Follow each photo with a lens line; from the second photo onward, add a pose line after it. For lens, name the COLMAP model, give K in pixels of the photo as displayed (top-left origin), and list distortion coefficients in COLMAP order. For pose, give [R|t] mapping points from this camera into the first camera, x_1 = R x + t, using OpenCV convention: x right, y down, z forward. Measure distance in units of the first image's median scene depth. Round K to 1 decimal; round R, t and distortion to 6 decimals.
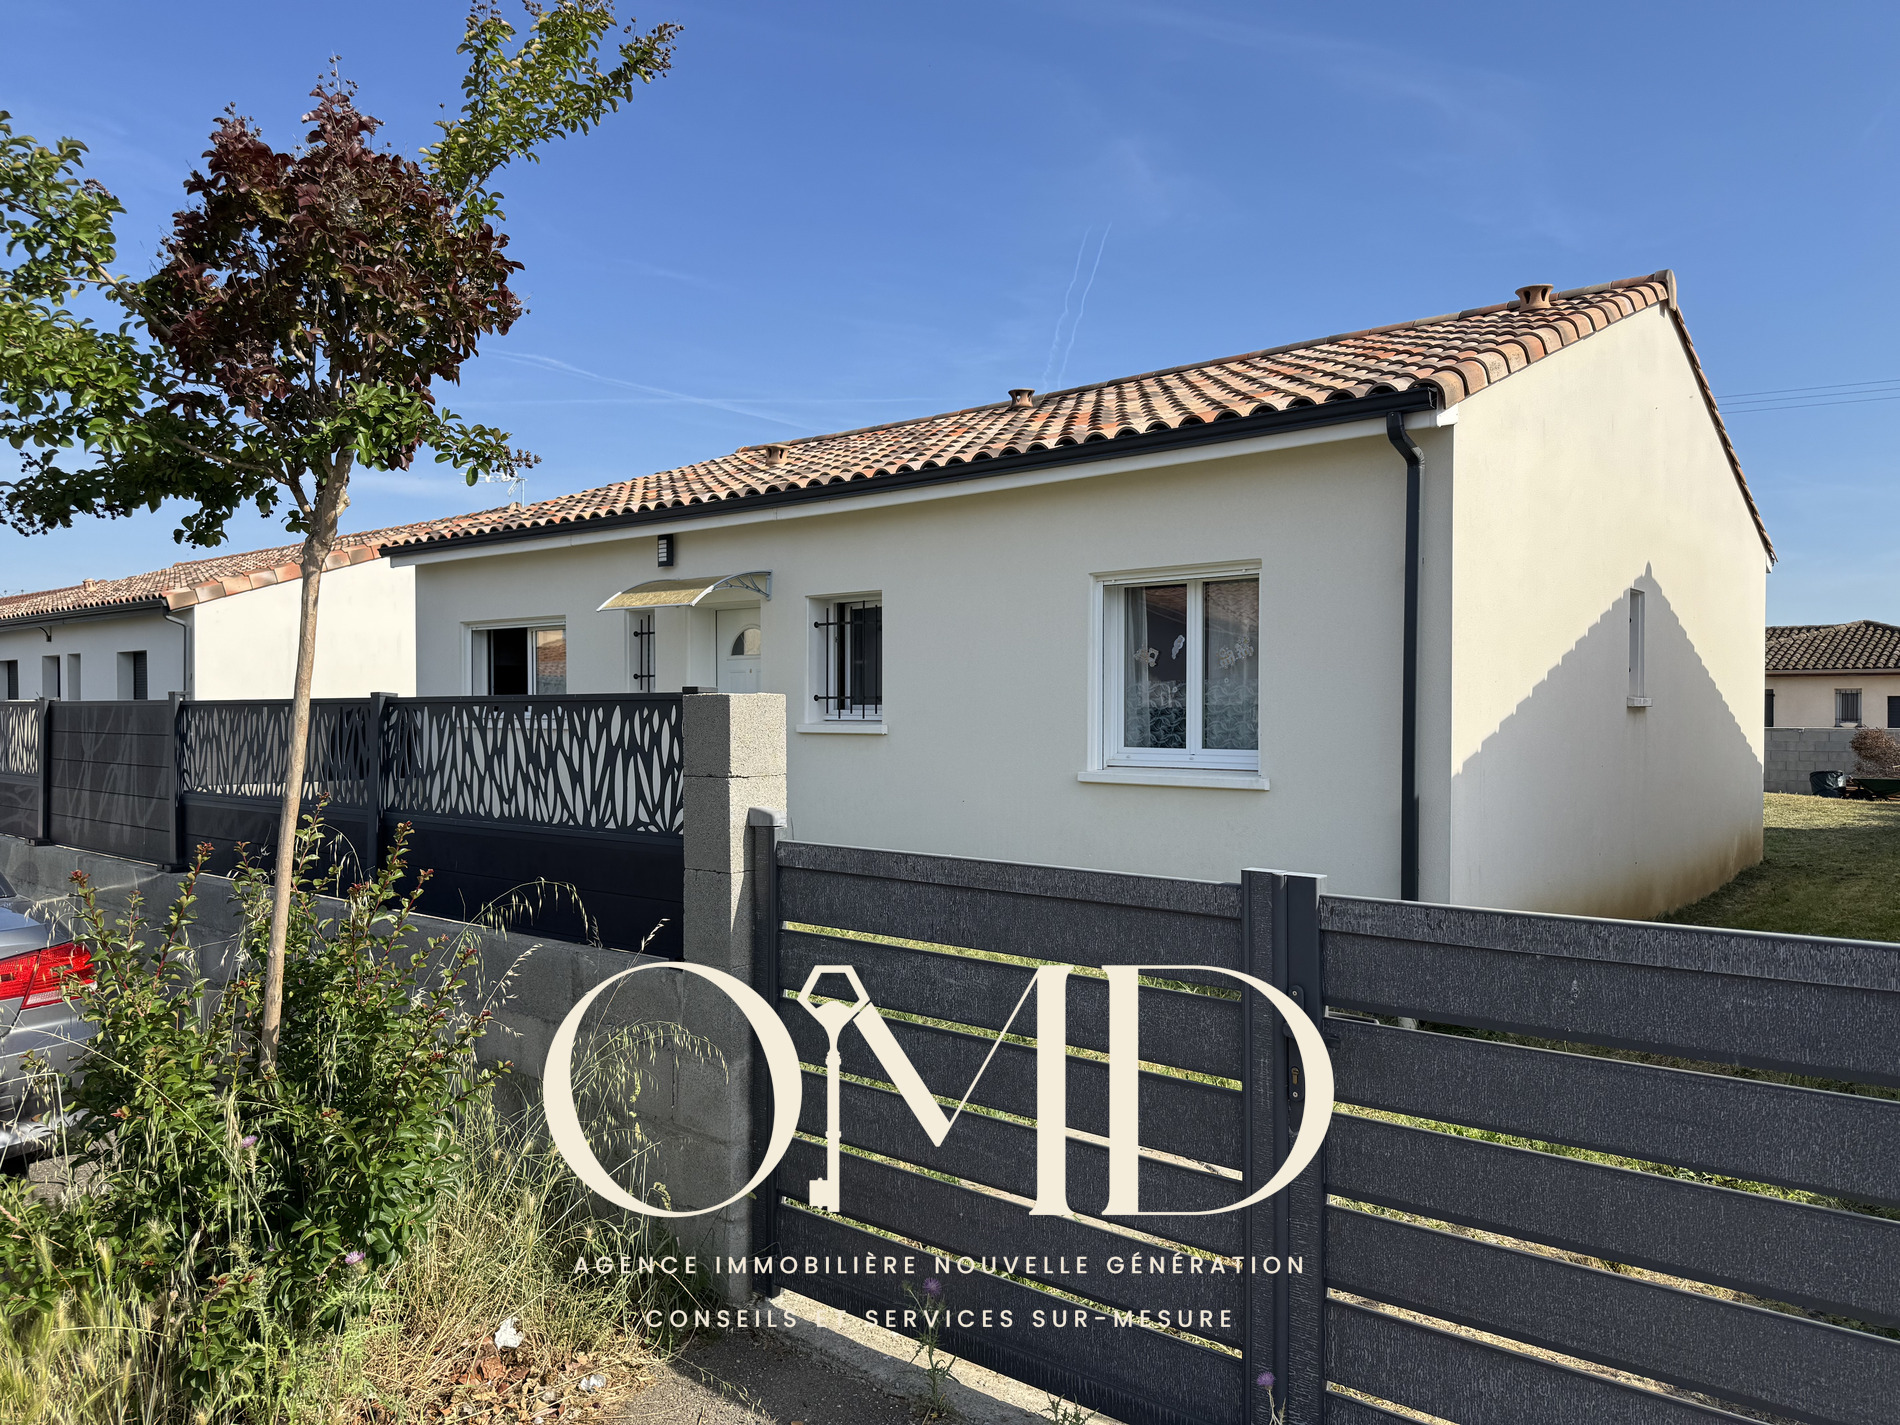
lens RADIAL K [[1342.5, 0, 950.0], [0, 1342.5, 712.5], [0, 0, 1]] dist [0.174127, -0.304481]
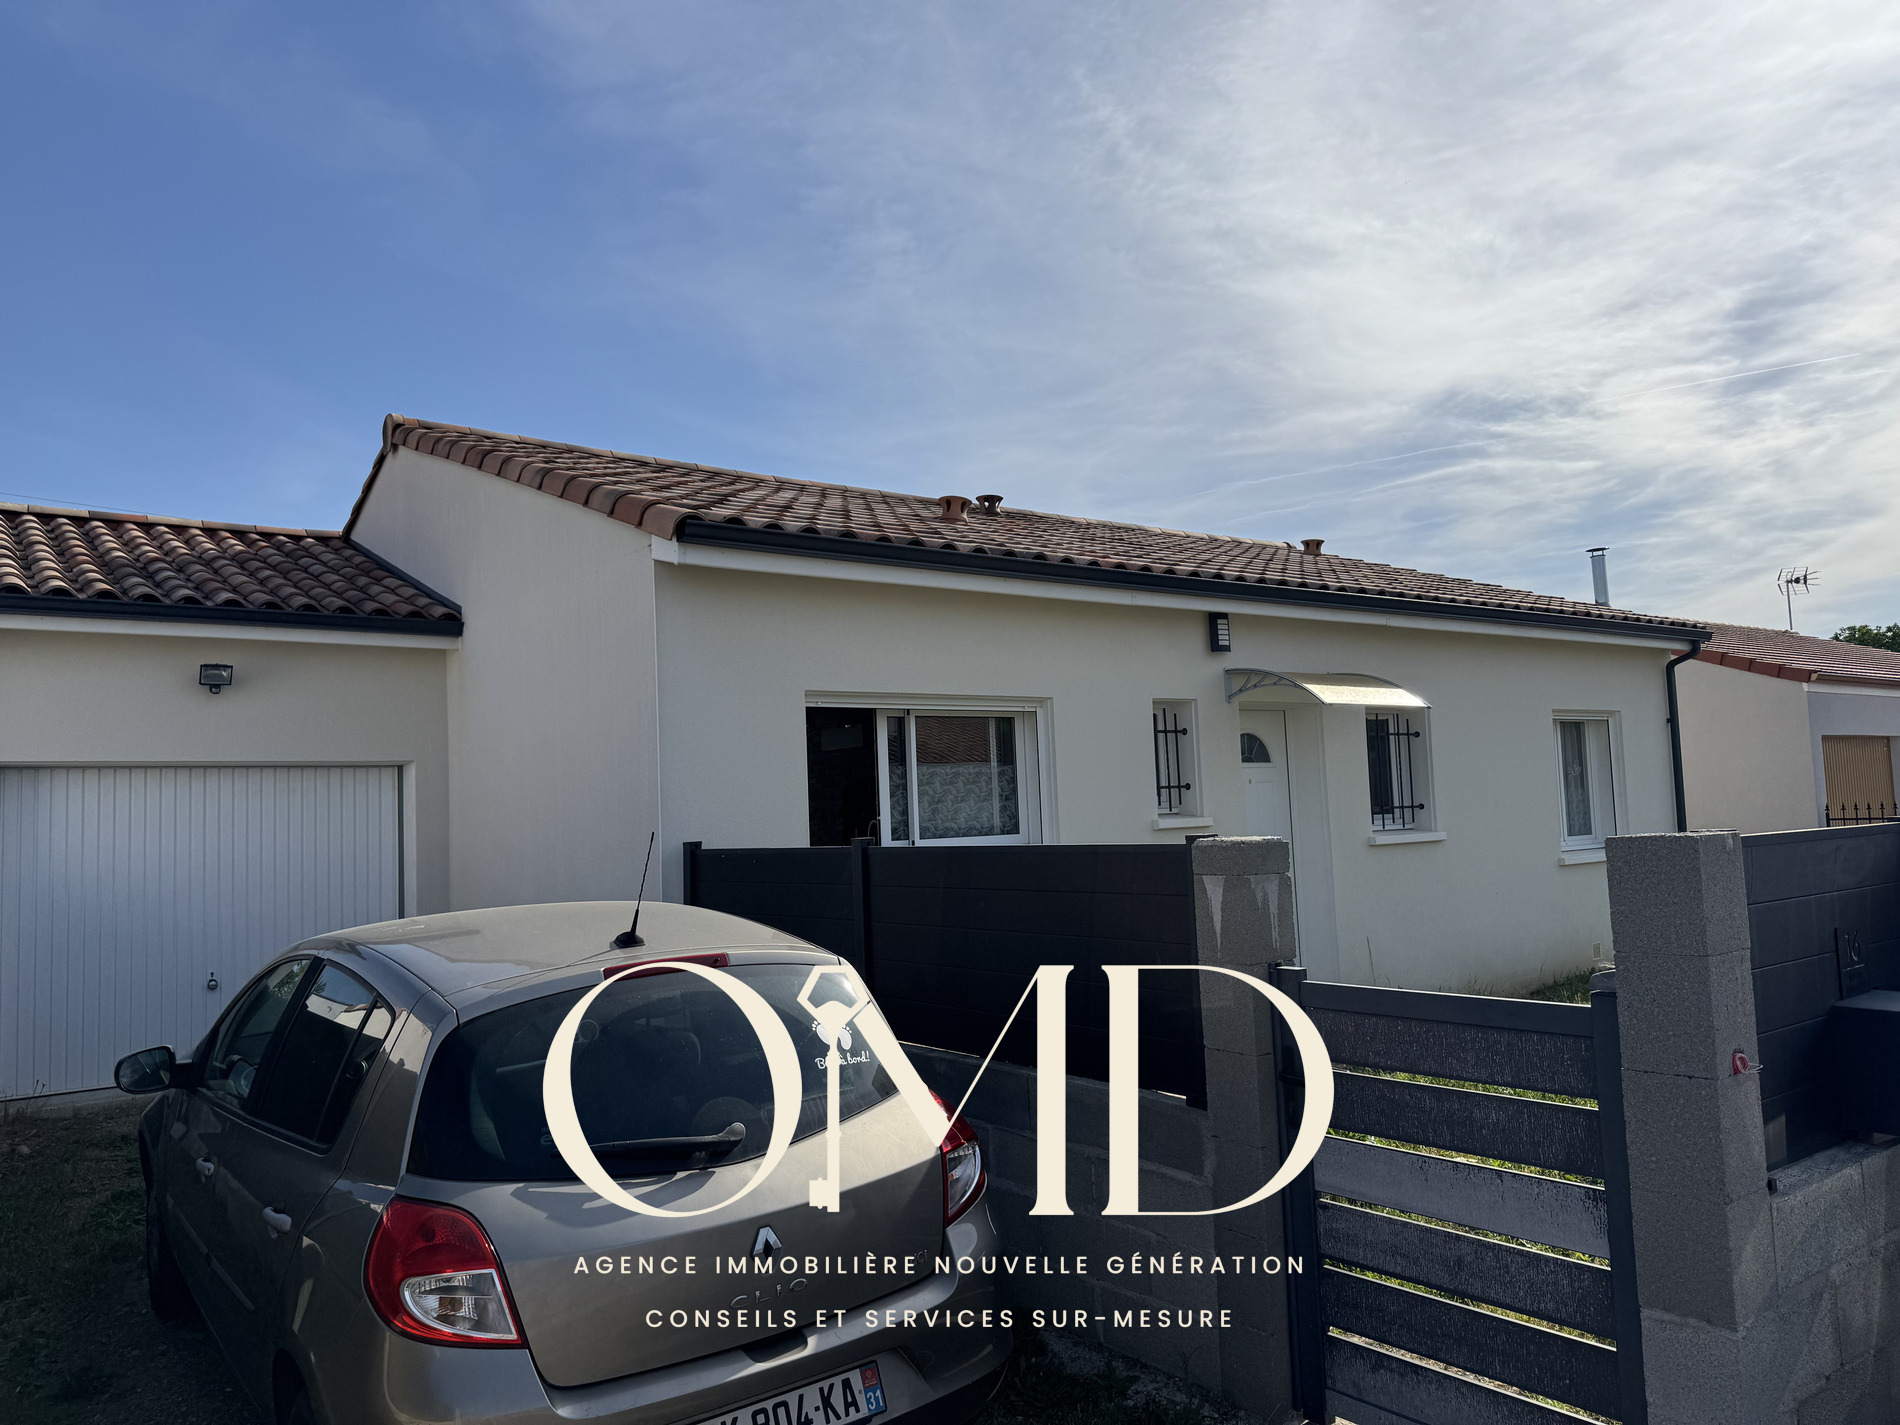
lens RADIAL K [[1342.5, 0, 950.0], [0, 1342.5, 712.5], [0, 0, 1]] dist [0.174127, -0.304481]
pose [[0.239292, 0.068574, 0.968523, -1.085245], [0.052272, 0.995146, -0.083374, -0.013042], [-0.969539, 0.070578, 0.234547, 1.027424]]
